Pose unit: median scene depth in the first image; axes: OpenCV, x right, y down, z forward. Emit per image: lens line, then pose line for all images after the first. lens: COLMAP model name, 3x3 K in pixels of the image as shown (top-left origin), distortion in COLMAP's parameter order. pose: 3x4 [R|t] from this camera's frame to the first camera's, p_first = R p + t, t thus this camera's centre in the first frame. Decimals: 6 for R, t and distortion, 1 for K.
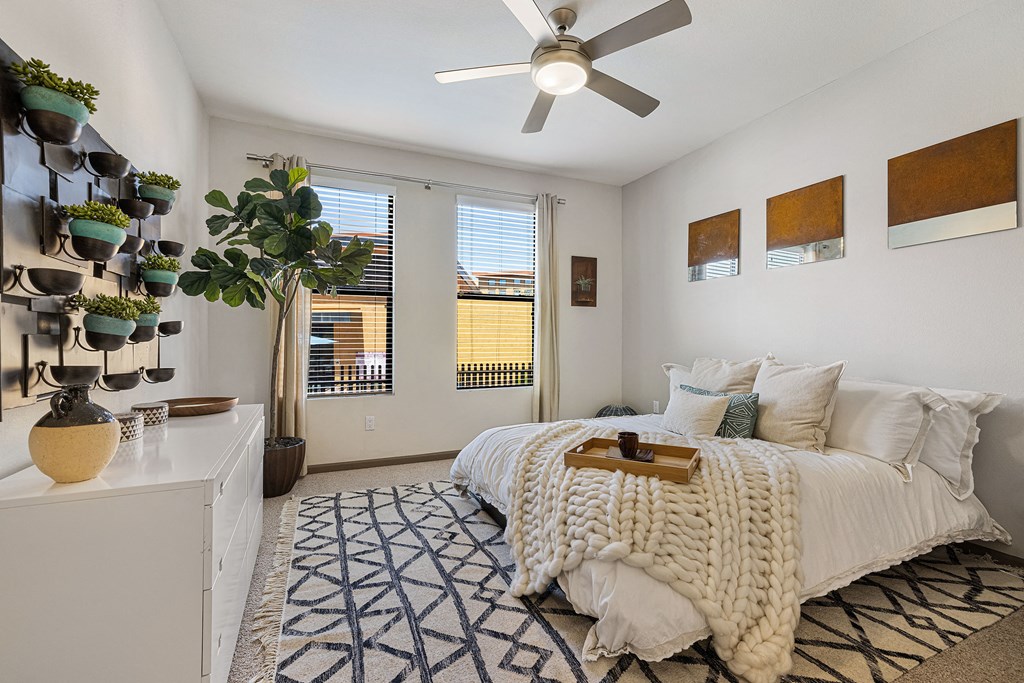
lens RADIAL K [[442.5, 0, 517.9], [0, 442.5, 340.2], [0, 0, 1]] dist [0.004507, -0.000090]
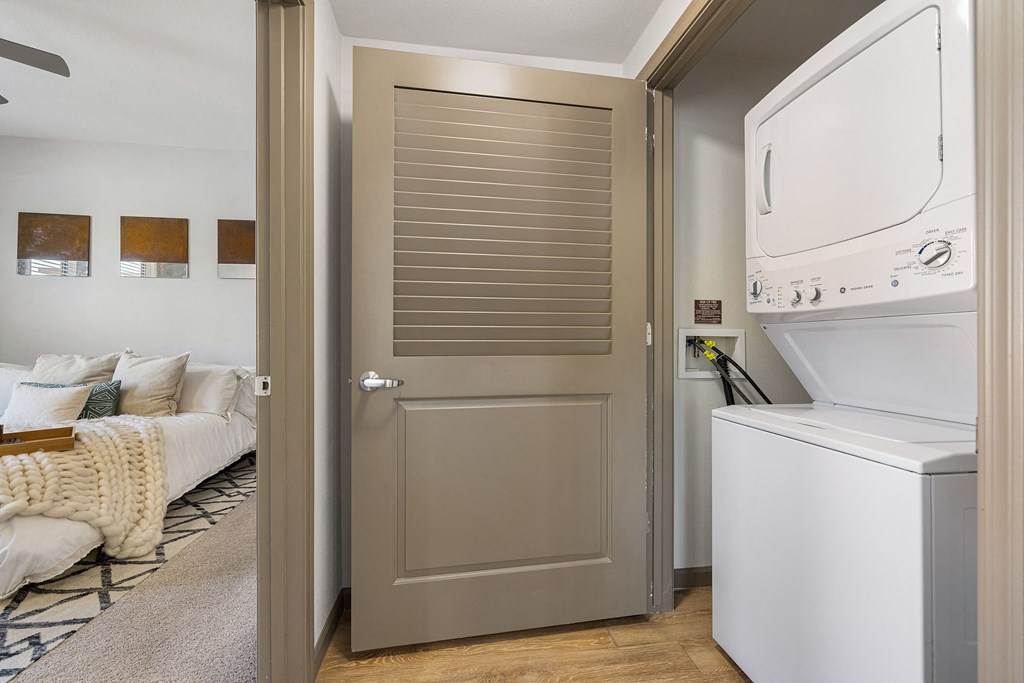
lens RADIAL K [[442.5, 0, 520.2], [0, 442.5, 338.8], [0, 0, 1]] dist [0.004507, -0.000090]
pose [[0.270938, 0.000136, 0.962597, -0.488681], [-0.003265, 0.999994, 0.000778, -0.001487], [-0.962591, -0.003354, 0.270937, -0.574991]]
